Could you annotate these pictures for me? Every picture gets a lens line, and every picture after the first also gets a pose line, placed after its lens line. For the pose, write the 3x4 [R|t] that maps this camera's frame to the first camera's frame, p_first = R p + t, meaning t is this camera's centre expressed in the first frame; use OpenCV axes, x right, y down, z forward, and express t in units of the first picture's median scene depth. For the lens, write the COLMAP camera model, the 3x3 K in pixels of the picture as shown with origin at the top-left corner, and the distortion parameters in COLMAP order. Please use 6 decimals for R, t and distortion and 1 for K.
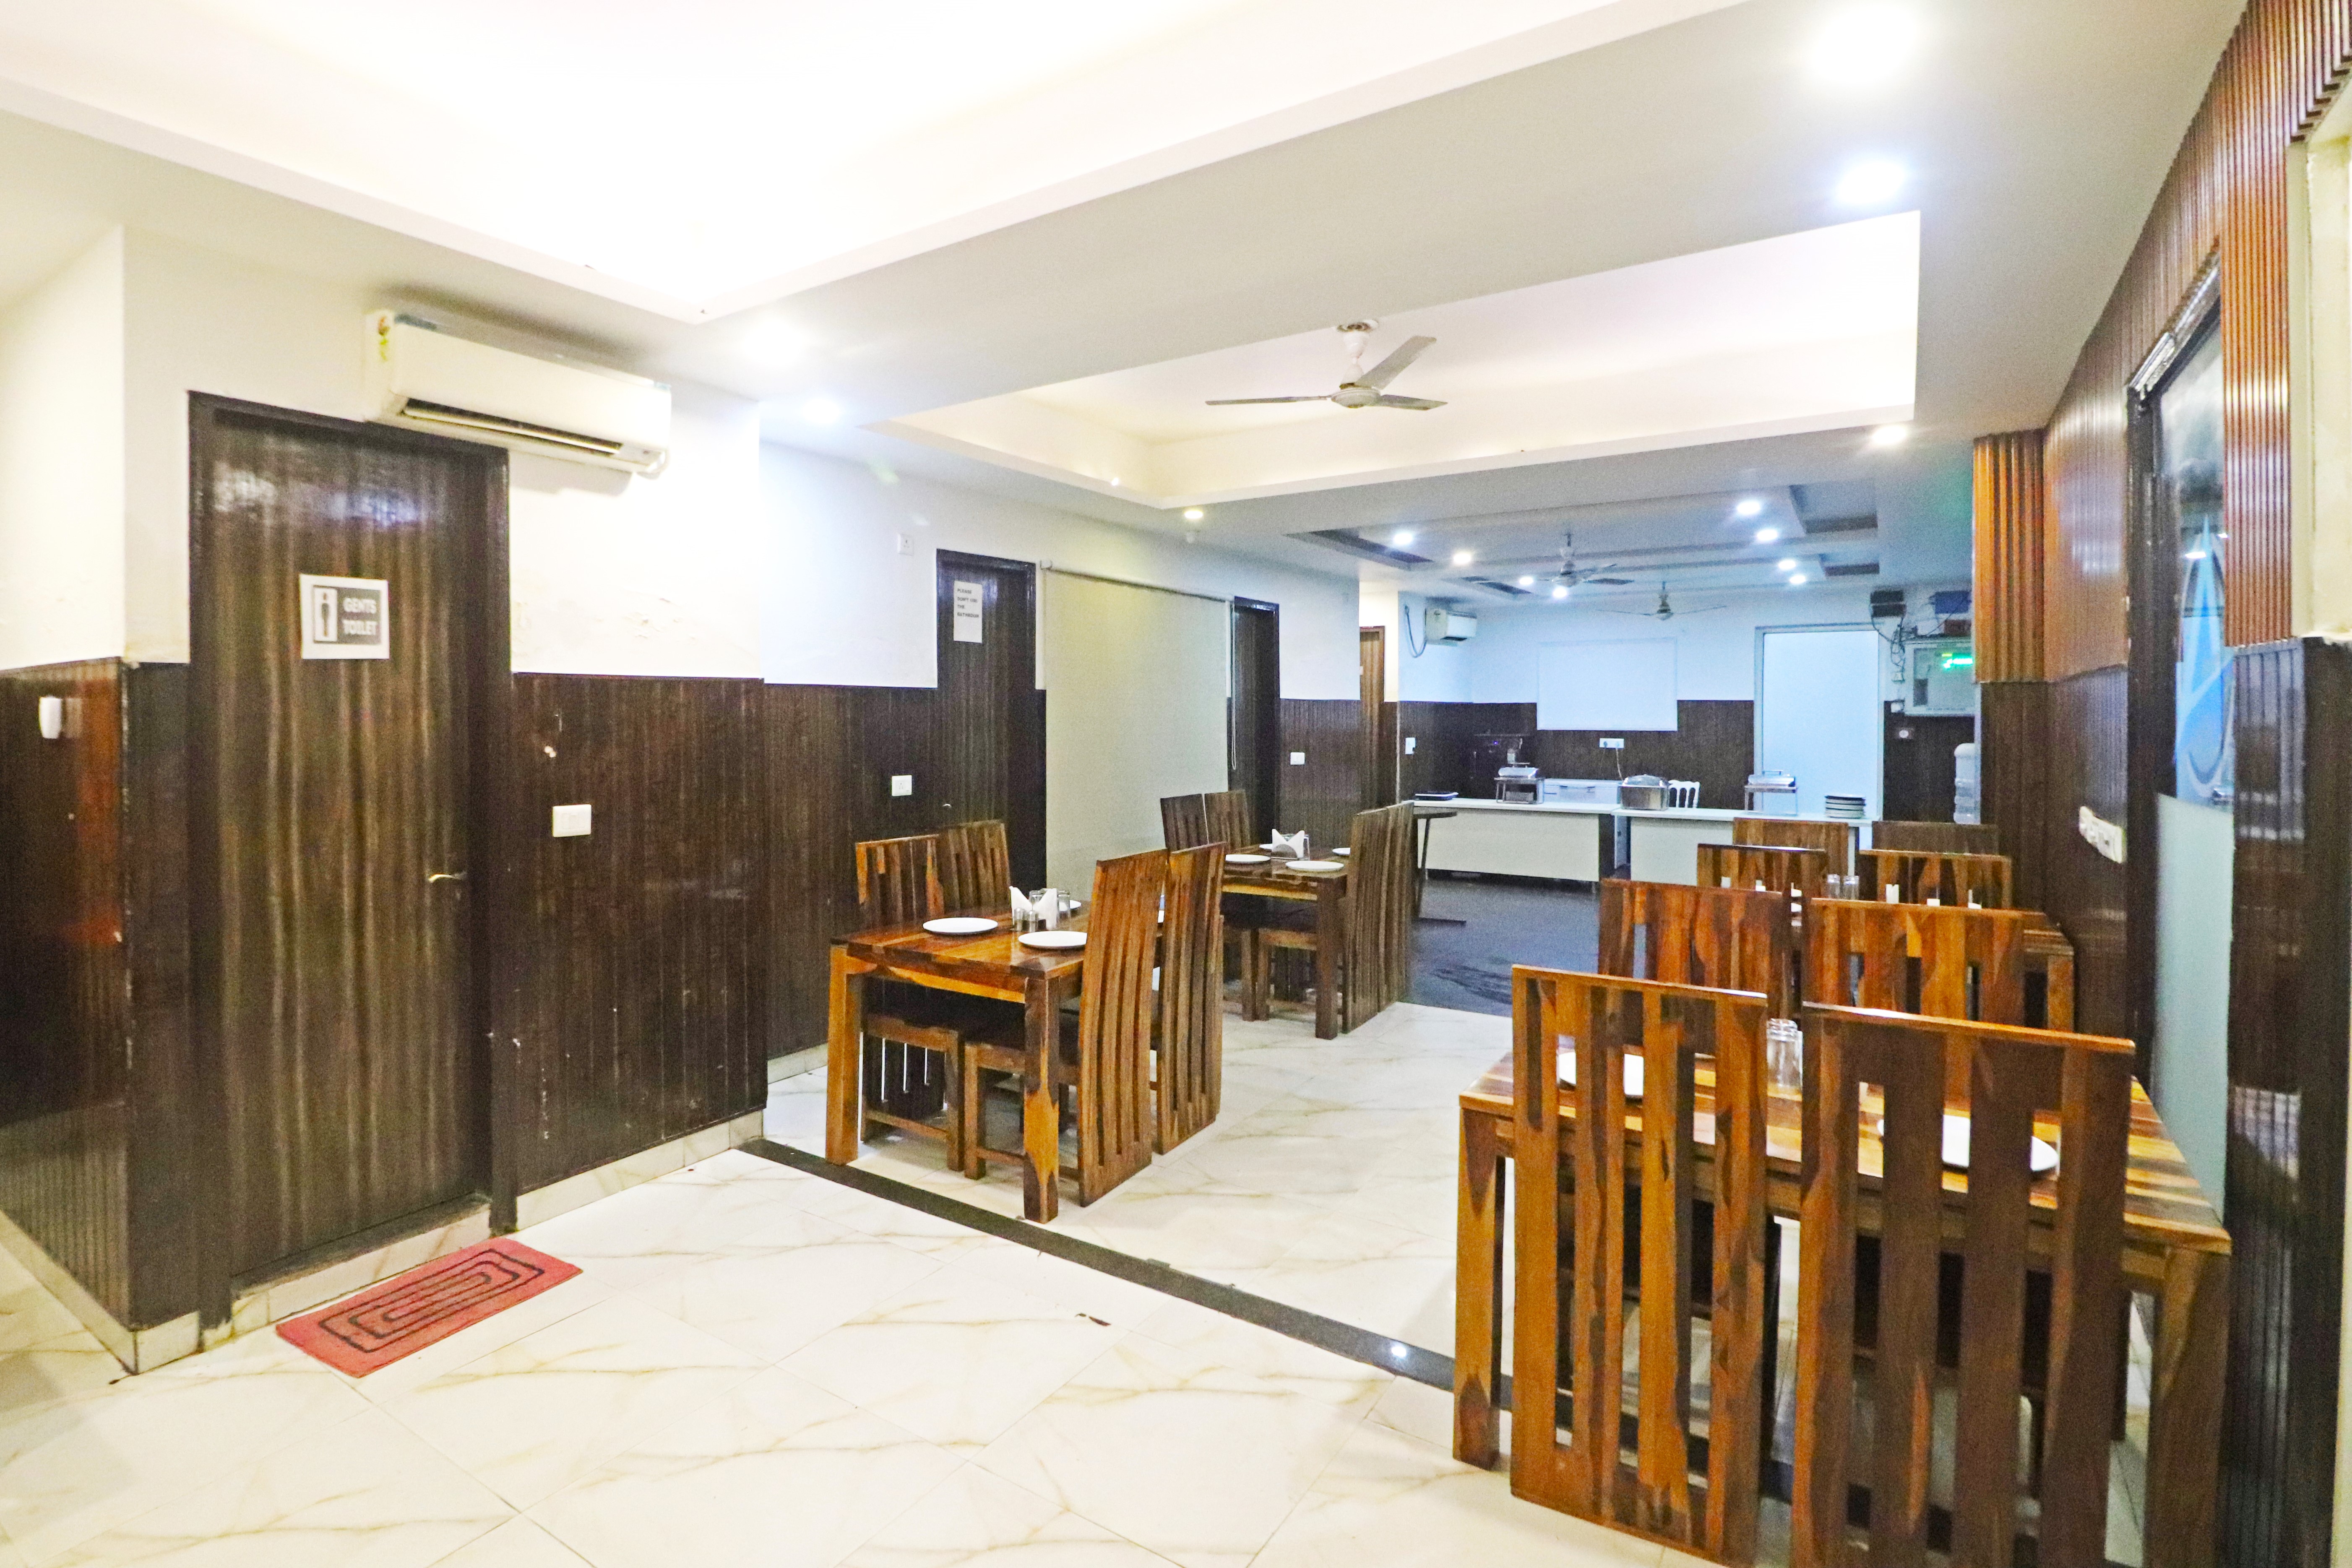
lens RADIAL K [[1119.2, 0, 1132.7], [0, 1119.2, 723.4], [0, 0, 1]] dist [-0.009985, -0.000031]
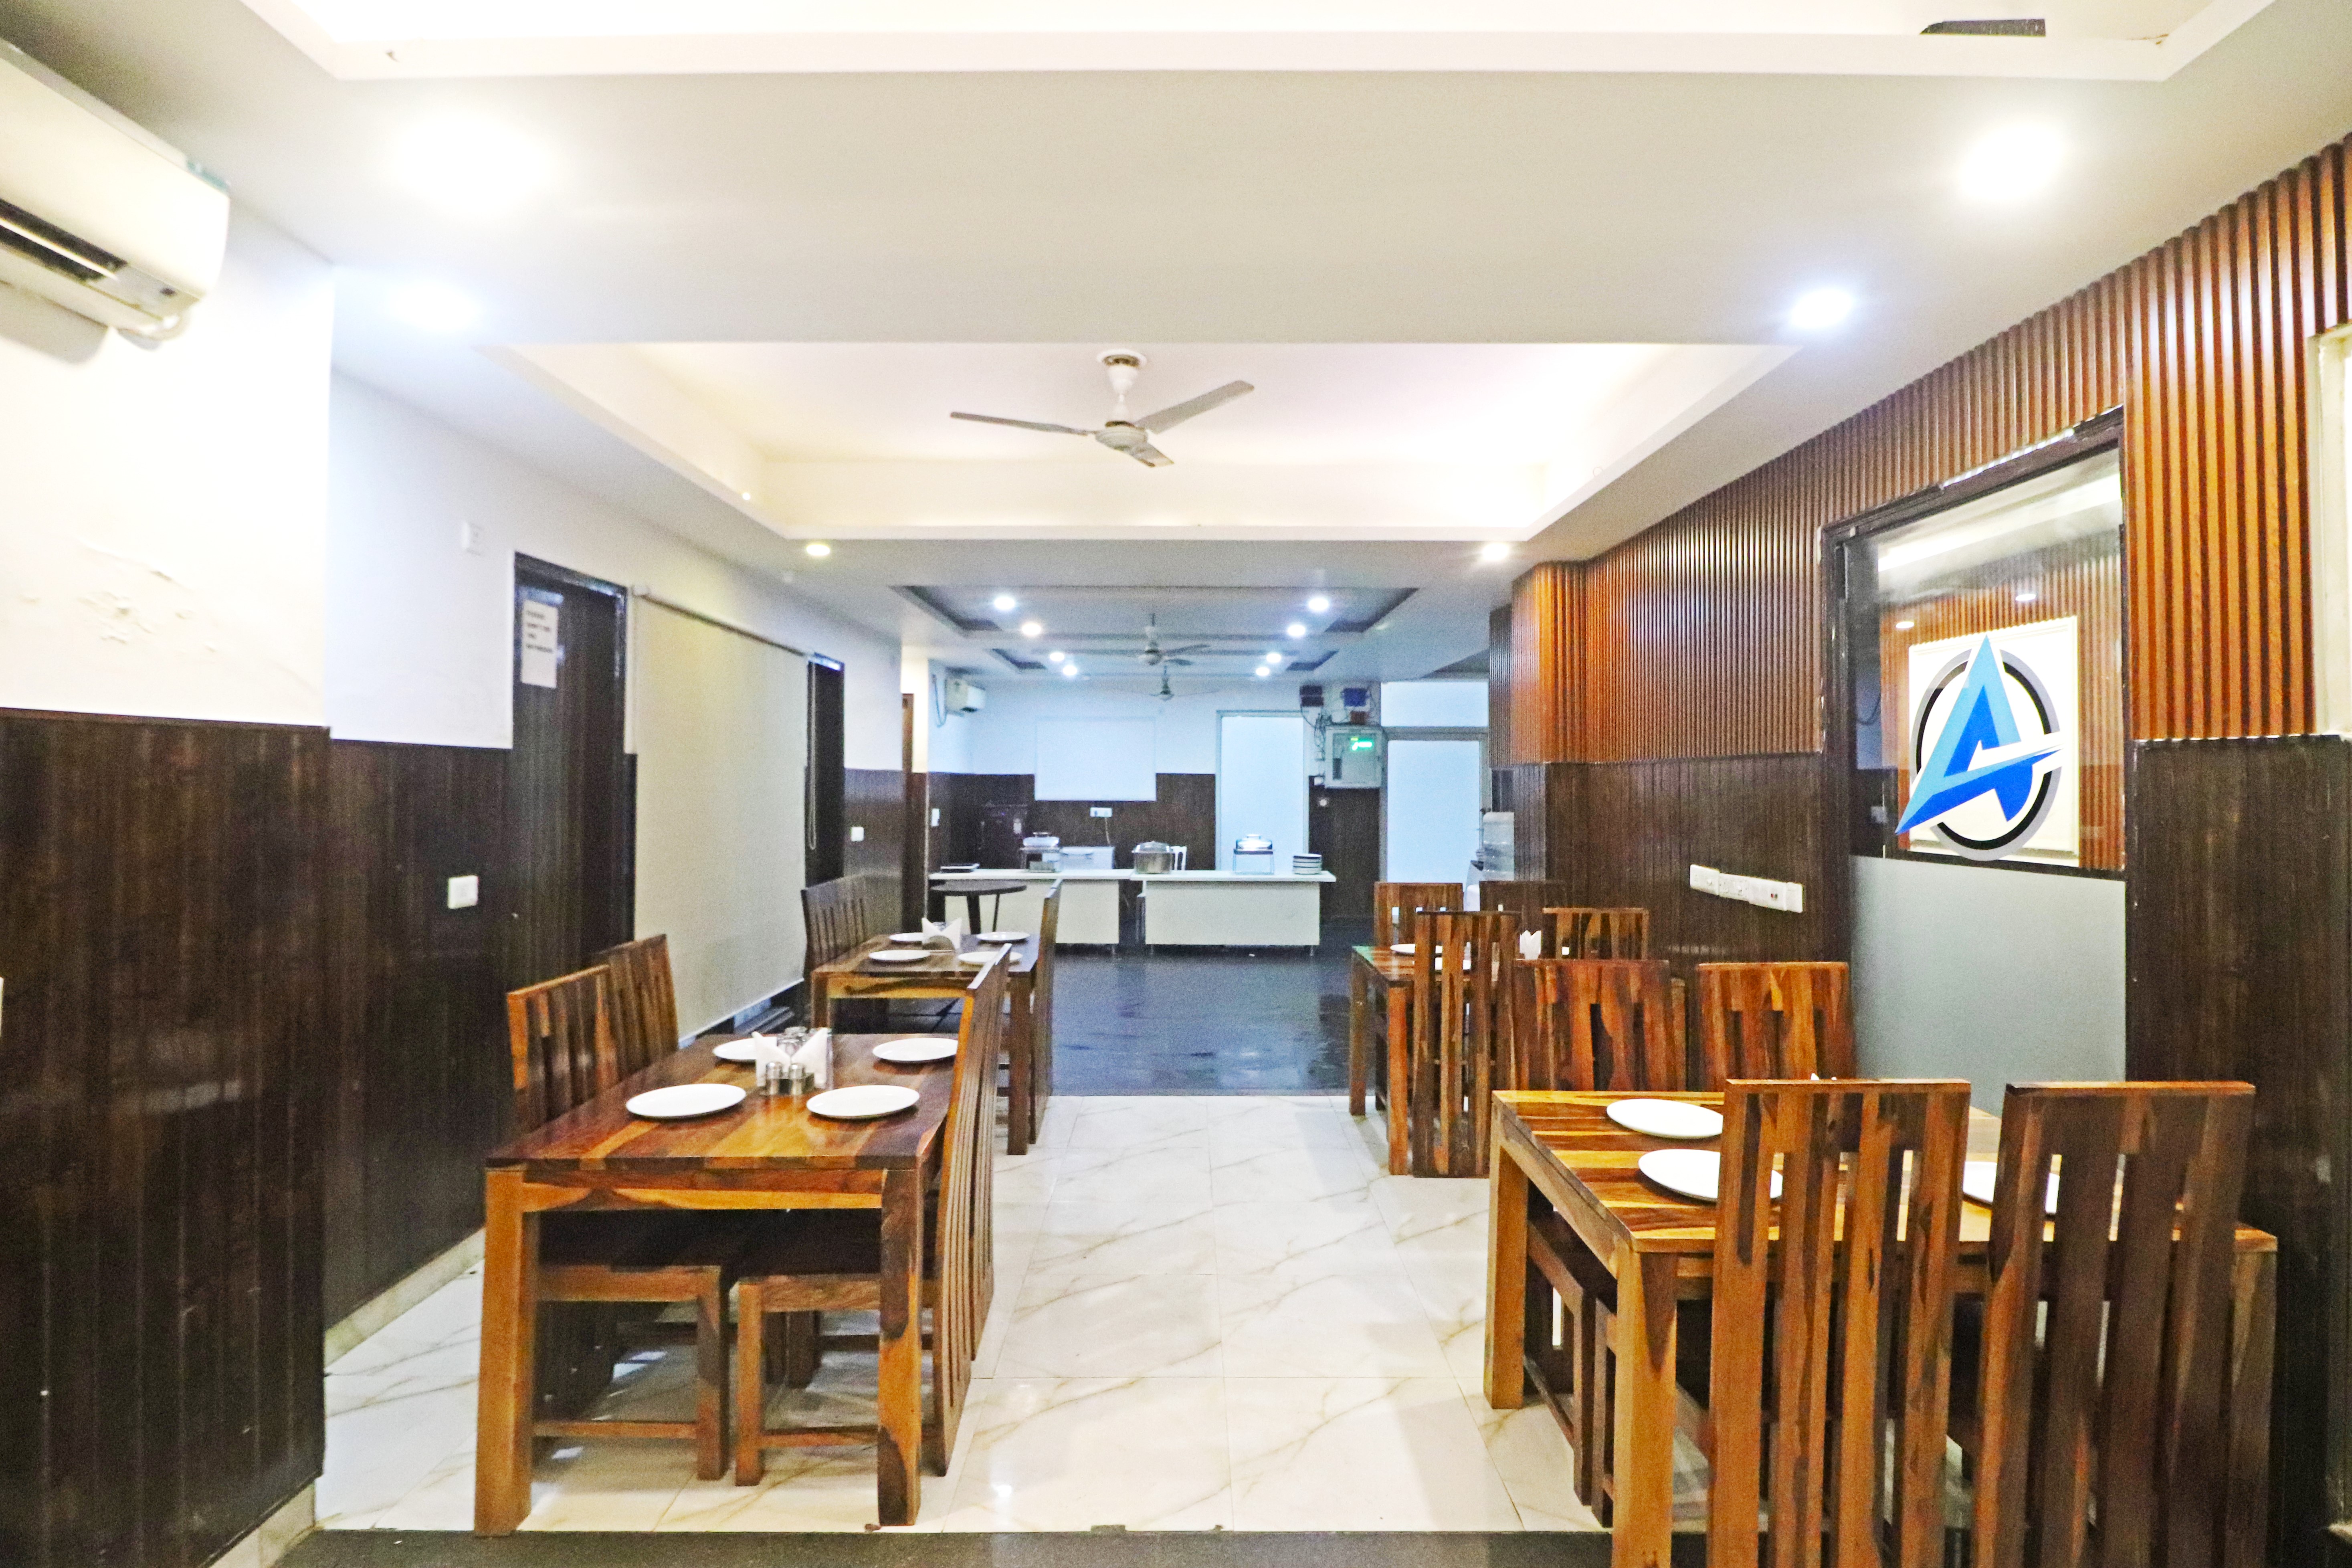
lens RADIAL K [[1077.1, 0, 1174.0], [0, 1077.1, 753.9], [0, 0, 1]] dist [-0.011705, -0.000438]
pose [[0.833521, 0.019726, 0.552136, -0.246889], [-0.000277, 0.999377, -0.035287, -0.005726], [-0.552488, 0.029260, 0.833007, 0.263225]]
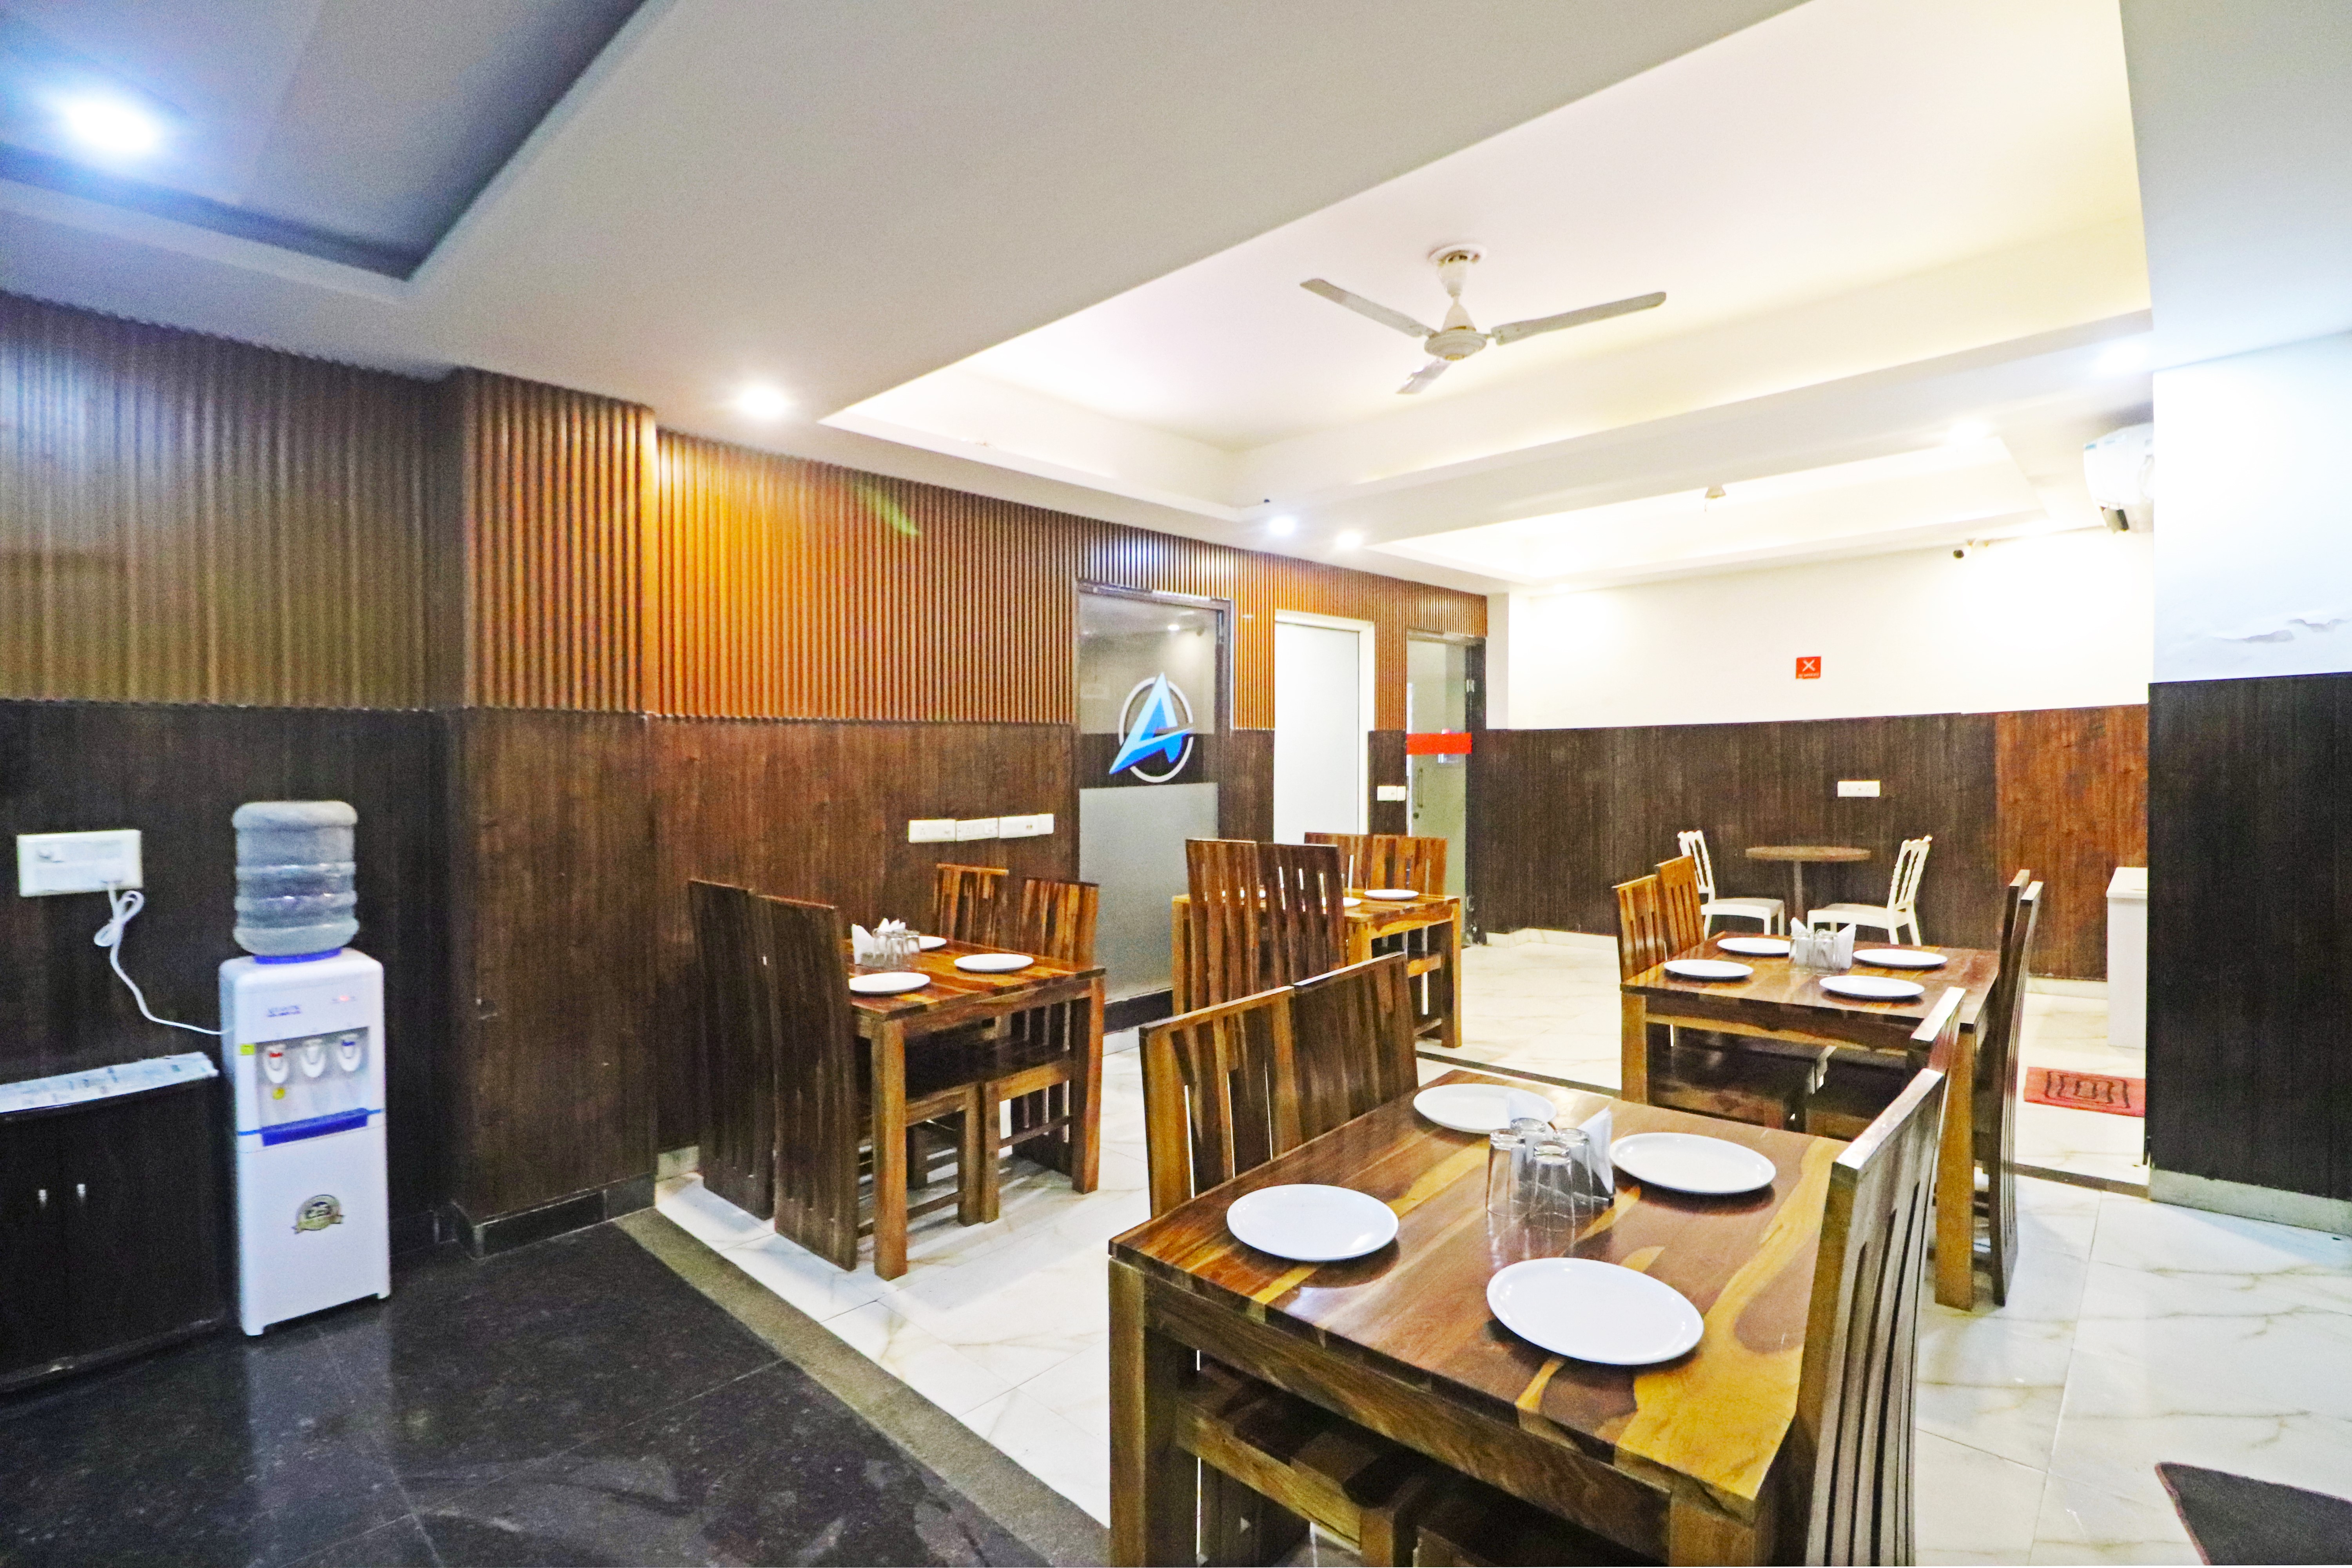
lens RADIAL K [[1077.1, 0, 1156.1], [0, 1077.1, 743.2], [0, 0, 1]] dist [-0.011705, -0.000438]
pose [[-0.986164, 0.024969, 0.163880, 0.293750], [0.023712, 0.999673, -0.009623, 0.000849], [-0.164066, -0.005604, -0.986433, 1.781223]]
